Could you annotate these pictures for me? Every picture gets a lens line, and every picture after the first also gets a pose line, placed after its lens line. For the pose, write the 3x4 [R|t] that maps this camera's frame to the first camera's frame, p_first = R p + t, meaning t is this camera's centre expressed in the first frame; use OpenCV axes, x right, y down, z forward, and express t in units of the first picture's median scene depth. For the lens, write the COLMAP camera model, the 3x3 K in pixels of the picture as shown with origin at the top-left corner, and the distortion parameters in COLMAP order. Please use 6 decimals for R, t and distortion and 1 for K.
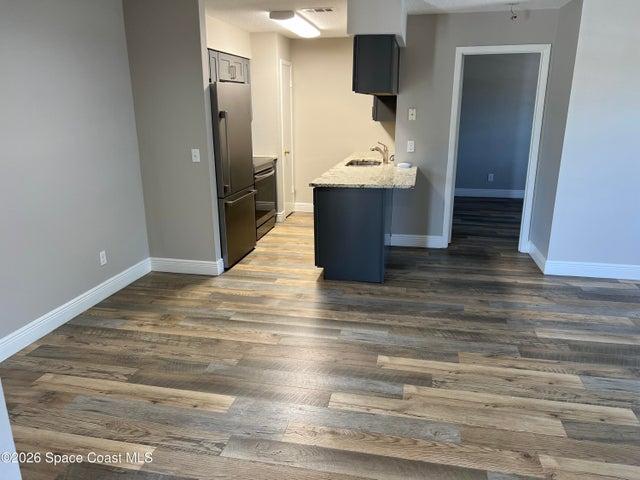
lens RADIAL K [[481.3, 0, 326.5], [0, 481.3, 242.3], [0, 0, 1]] dist [0.057367, -0.067530]
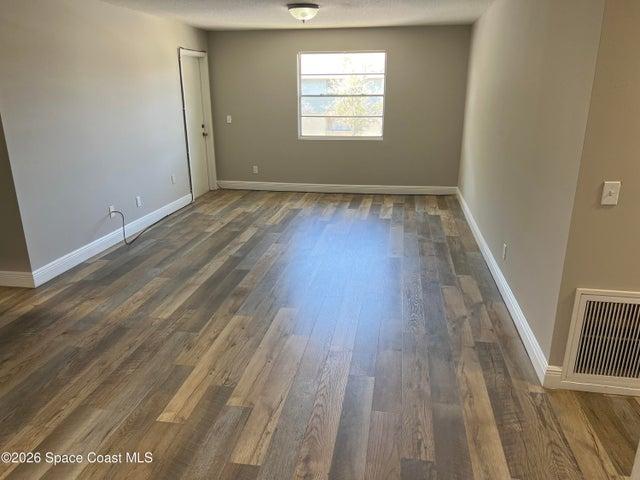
lens RADIAL K [[481.3, 0, 318.6], [0, 481.3, 241.0], [0, 0, 1]] dist [0.057367, -0.067530]
pose [[-0.021399, -0.305996, 0.951792, -0.455985], [0.281786, 0.911568, 0.299399, -0.157560], [-0.959239, 0.274609, 0.066719, 0.498652]]
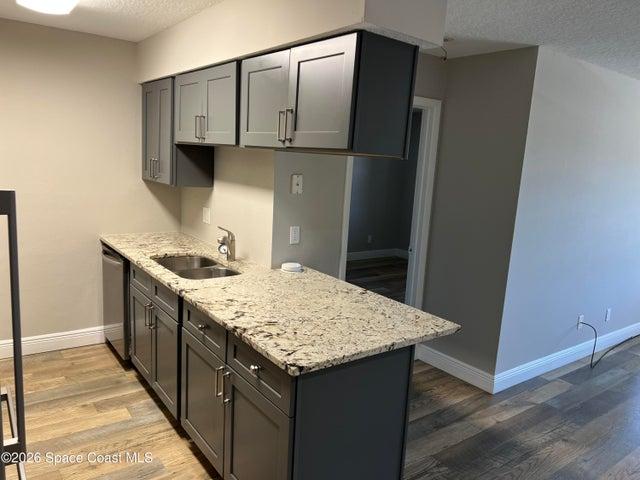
lens RADIAL K [[481.3, 0, 321.6], [0, 481.3, 243.5], [0, 0, 1]] dist [0.057367, -0.067530]
pose [[0.671854, -0.089544, 0.735251, -0.330750], [0.144182, 0.989487, -0.011243, -0.238294], [-0.726515, 0.113563, 0.677702, 0.769167]]
